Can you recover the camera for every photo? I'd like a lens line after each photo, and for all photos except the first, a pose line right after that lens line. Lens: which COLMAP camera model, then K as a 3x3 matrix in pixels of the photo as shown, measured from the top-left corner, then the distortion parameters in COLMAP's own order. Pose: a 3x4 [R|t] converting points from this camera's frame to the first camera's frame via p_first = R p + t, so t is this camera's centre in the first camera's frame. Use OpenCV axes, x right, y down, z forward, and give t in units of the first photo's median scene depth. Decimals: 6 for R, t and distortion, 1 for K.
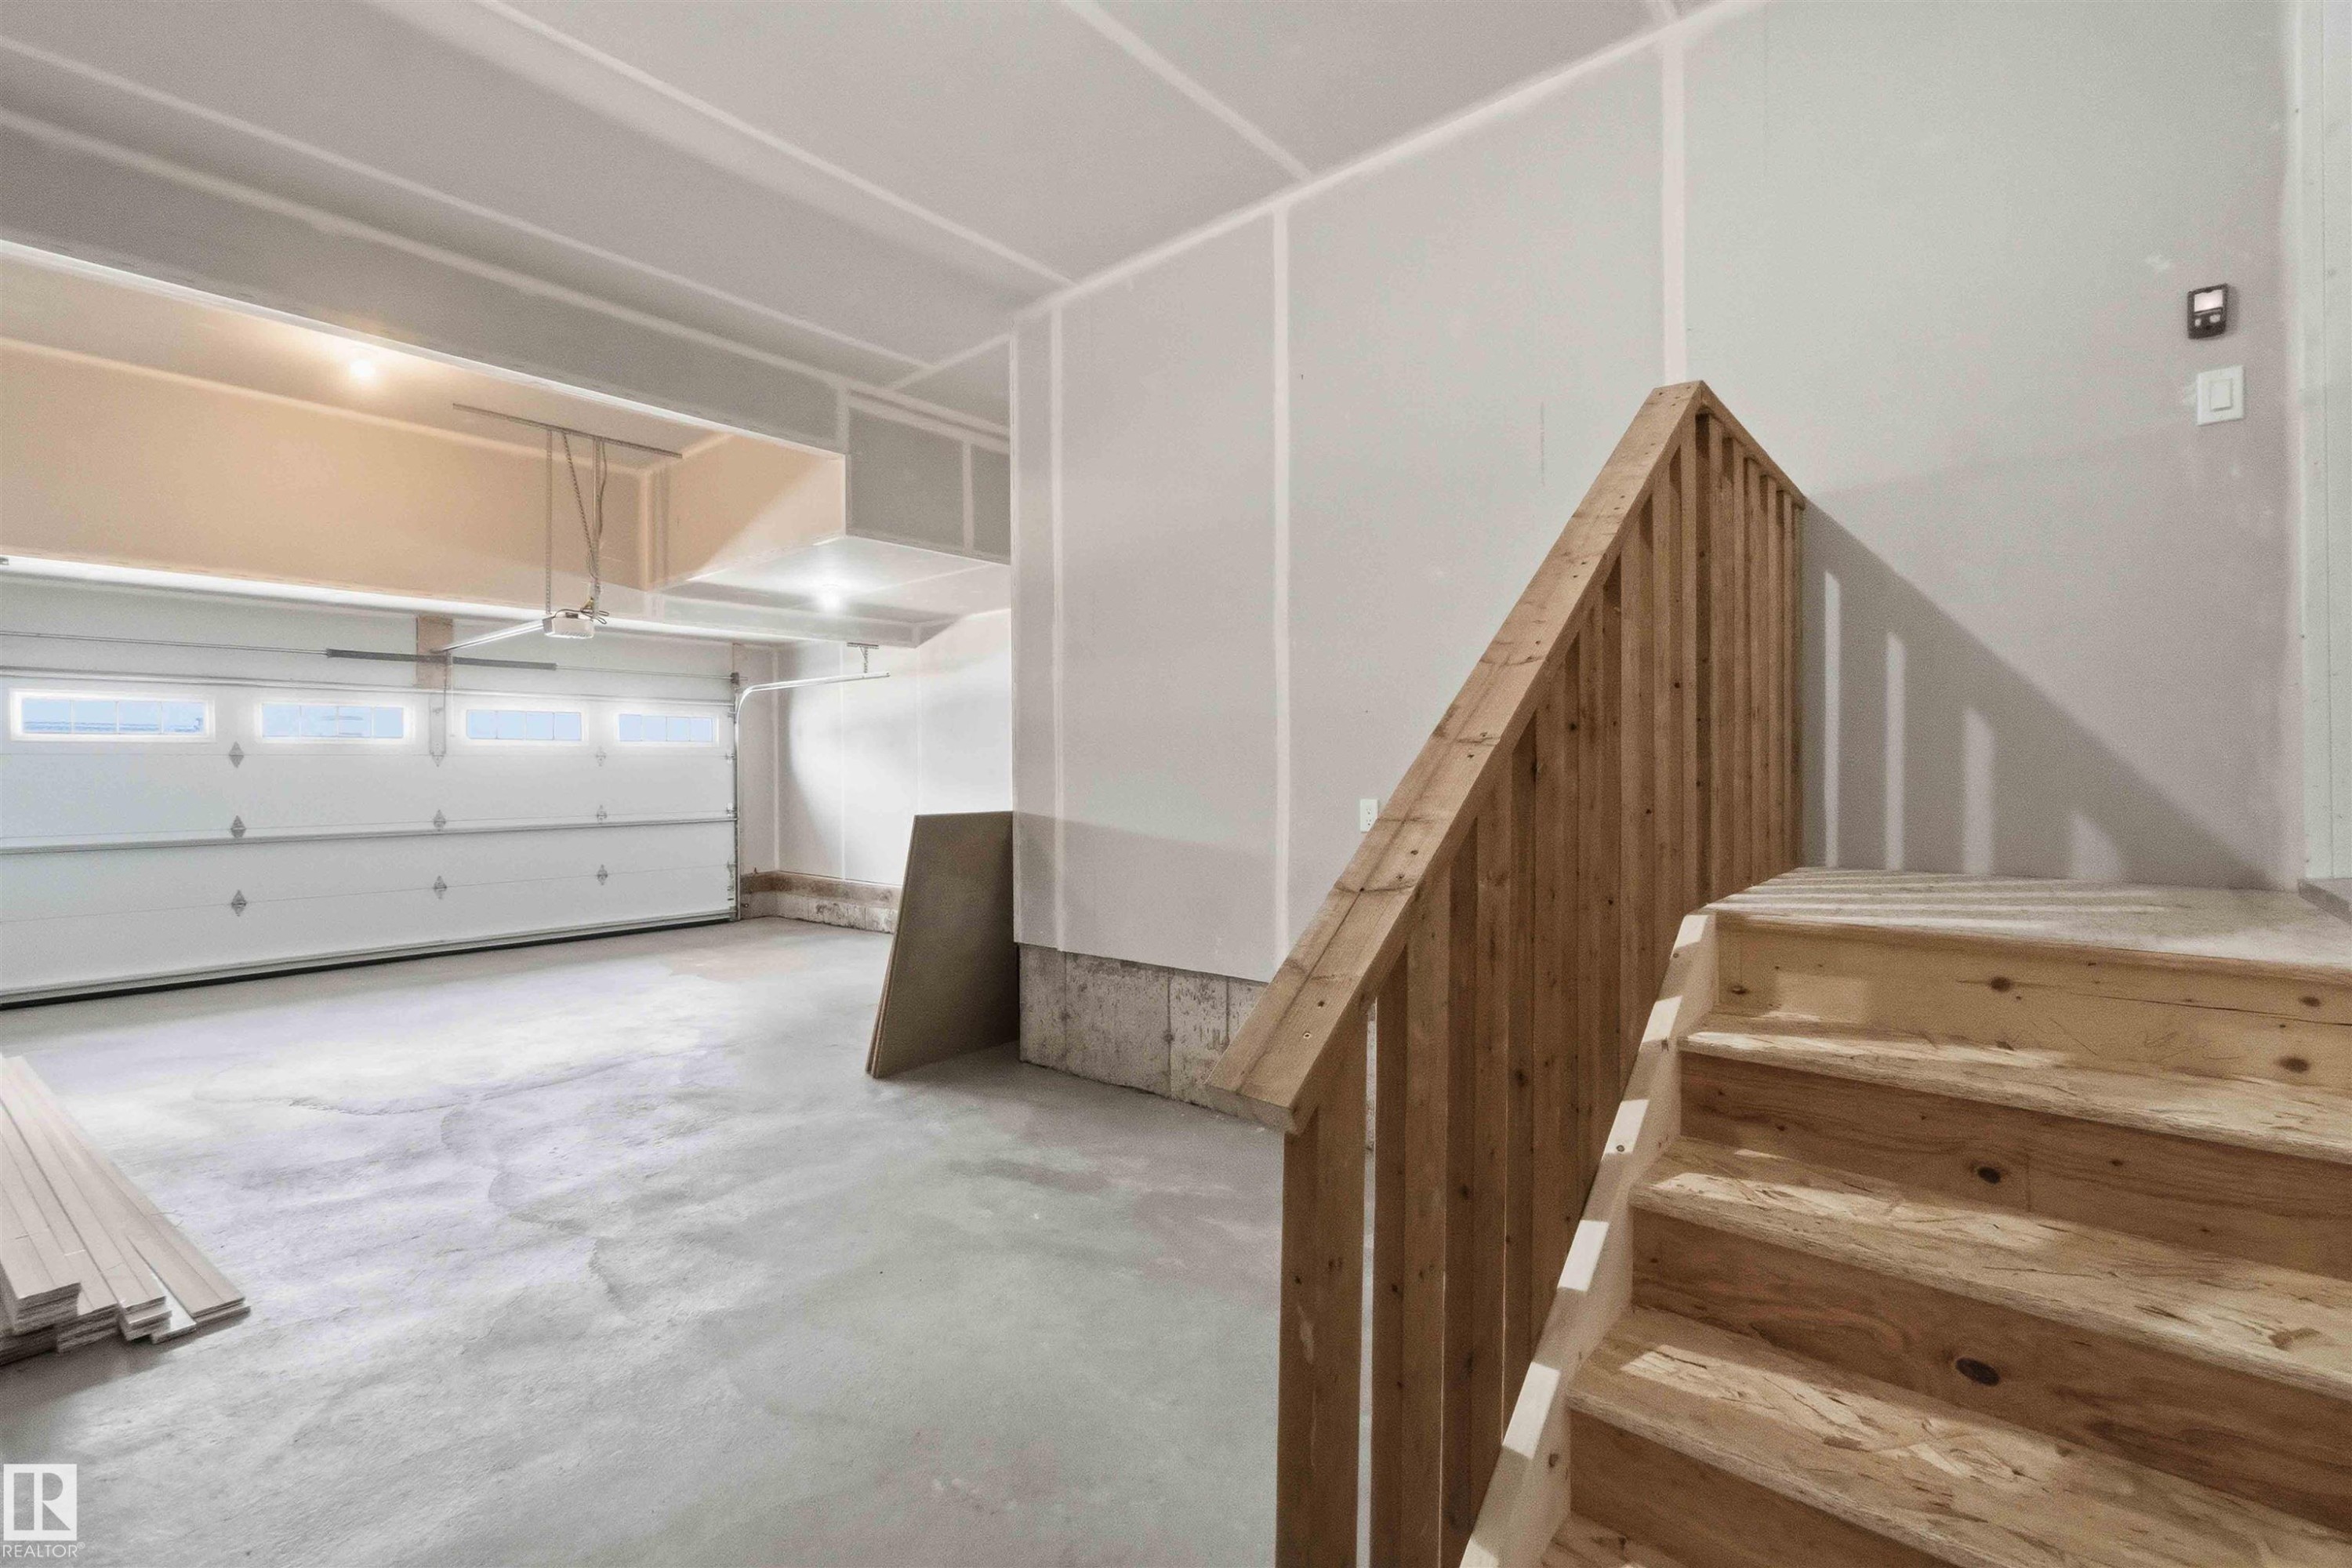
lens RADIAL K [[1021.6, 0, 1171.6], [0, 1021.6, 776.3], [0, 0, 1]] dist [-0.005594, 0.001093]
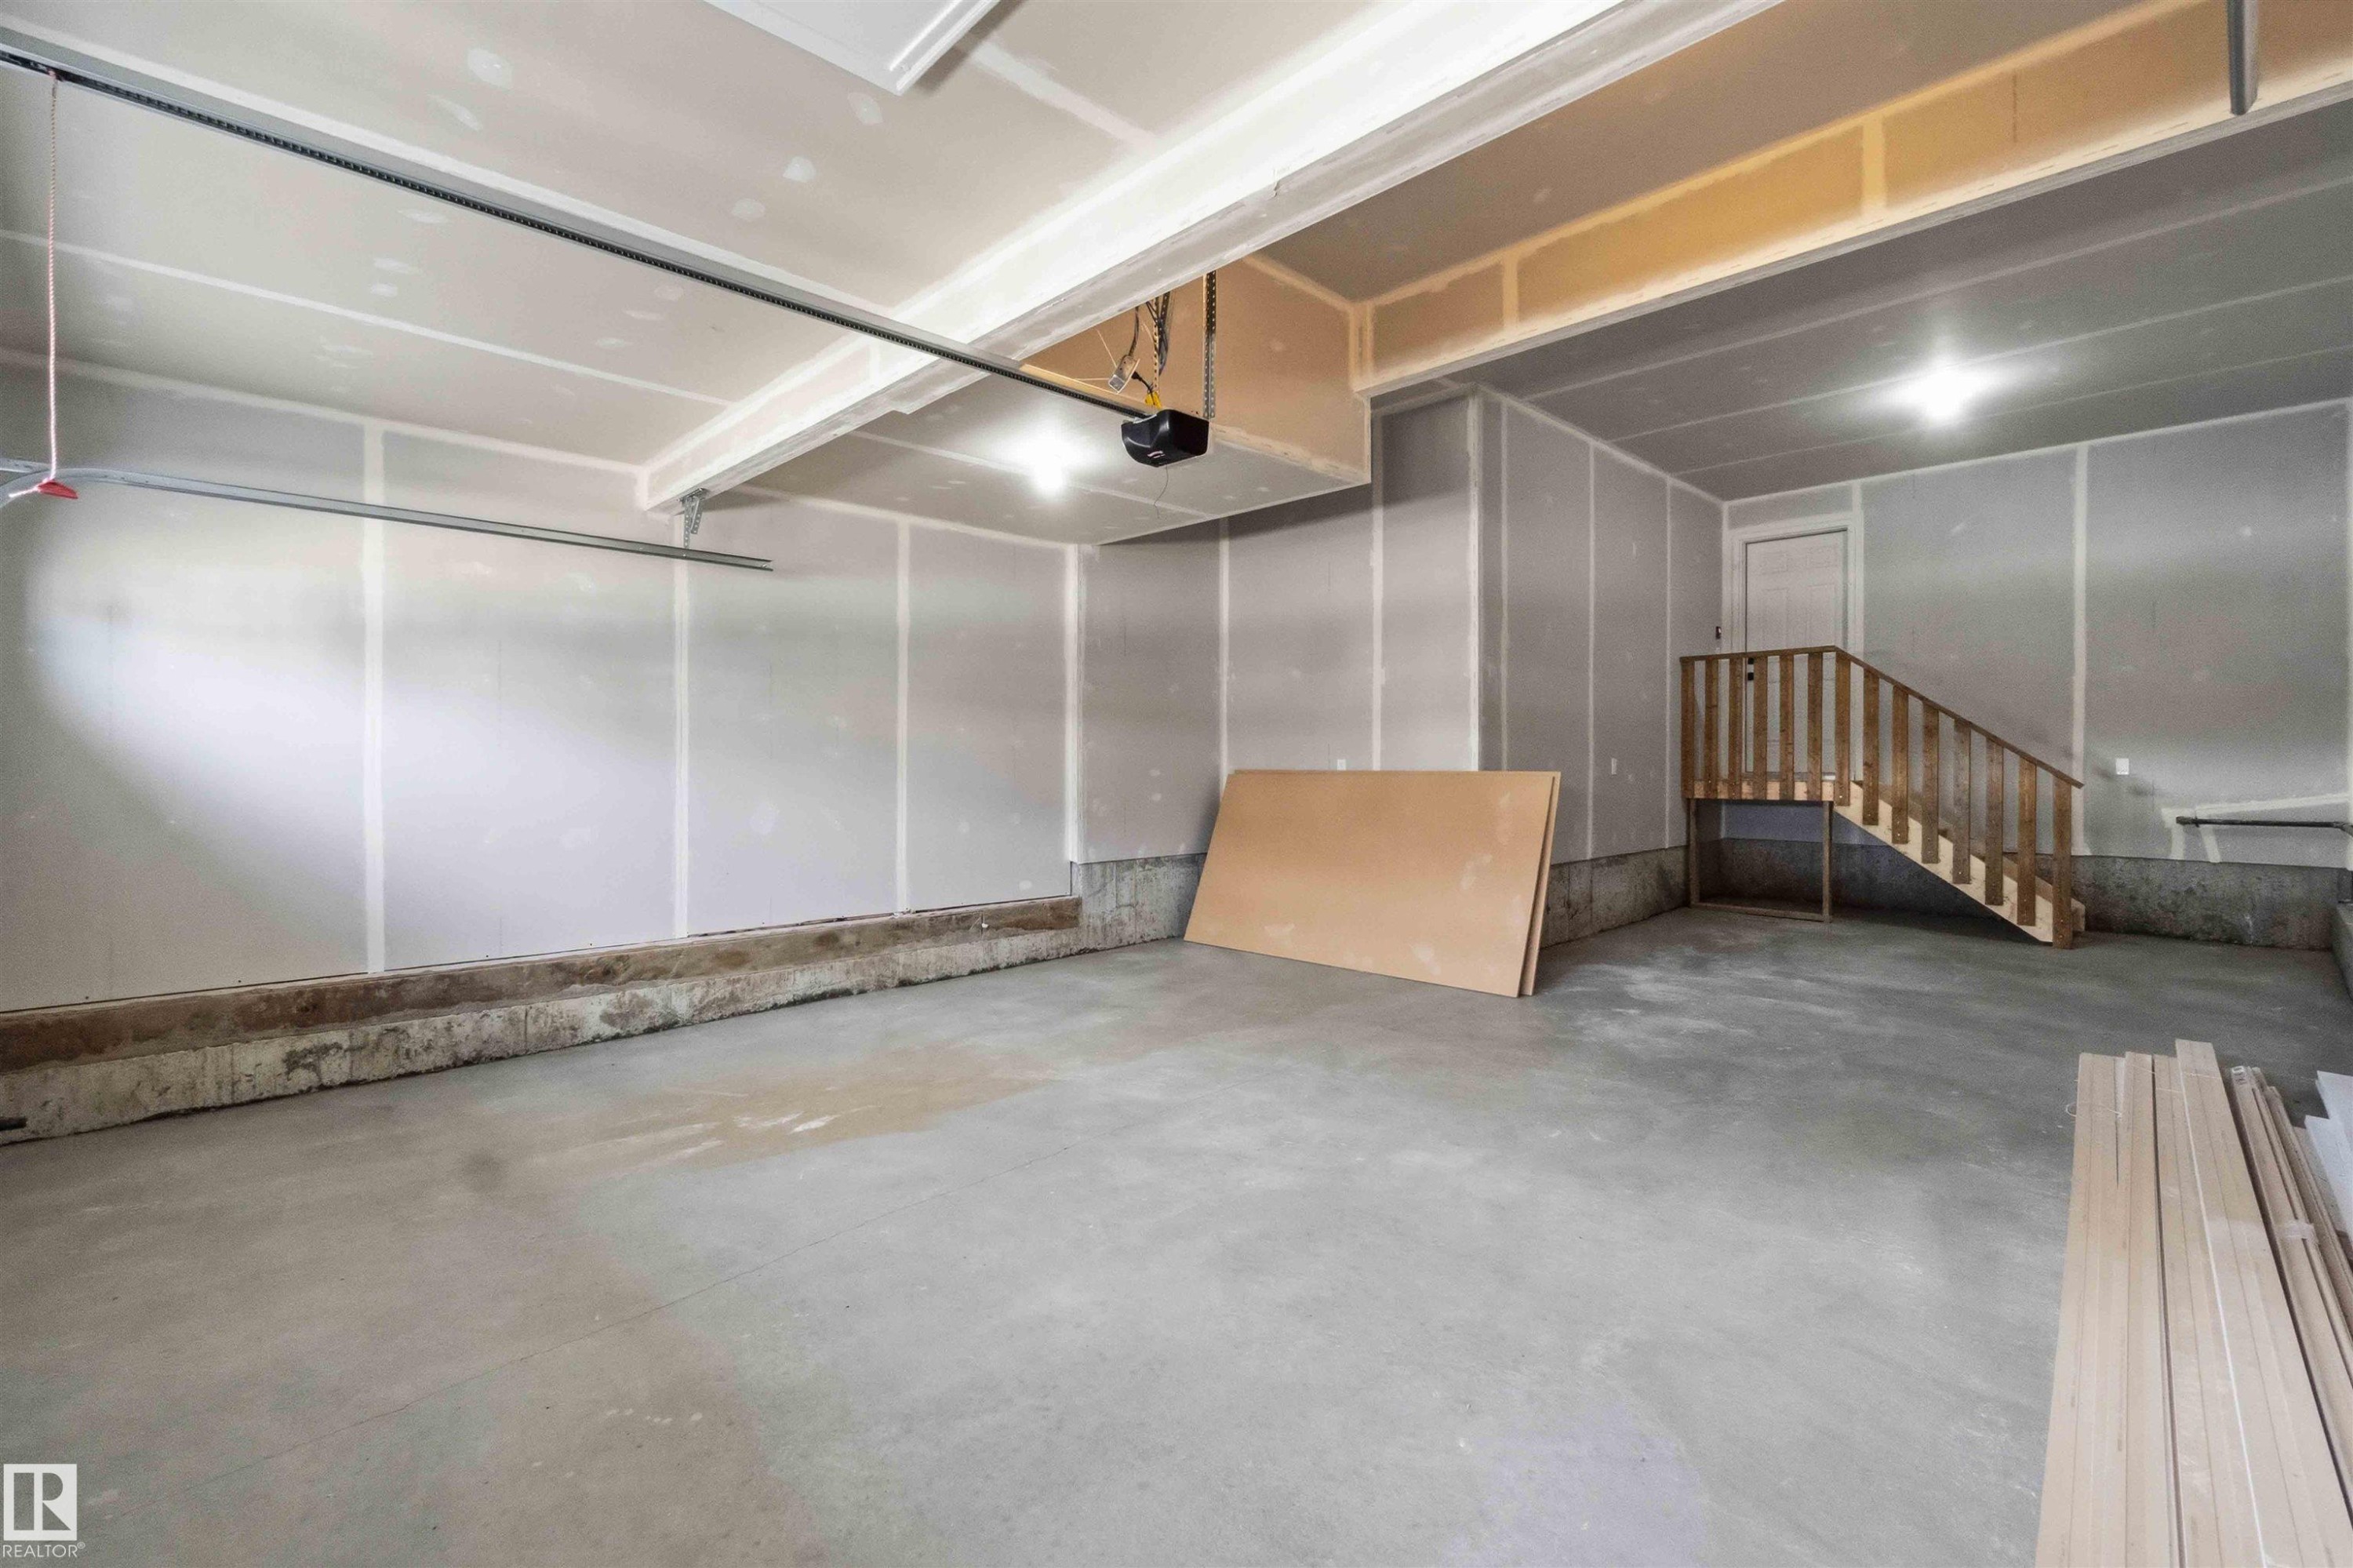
lens RADIAL K [[1022.1, 0, 1172.1], [0, 1022.1, 776.3], [0, 0, 1]] dist [-0.005594, 0.001093]
pose [[0.098772, -0.006835, 0.995087, -0.729890], [0.003156, 0.999974, 0.006555, 0.015180], [-0.995105, 0.002493, 0.098791, 0.625389]]
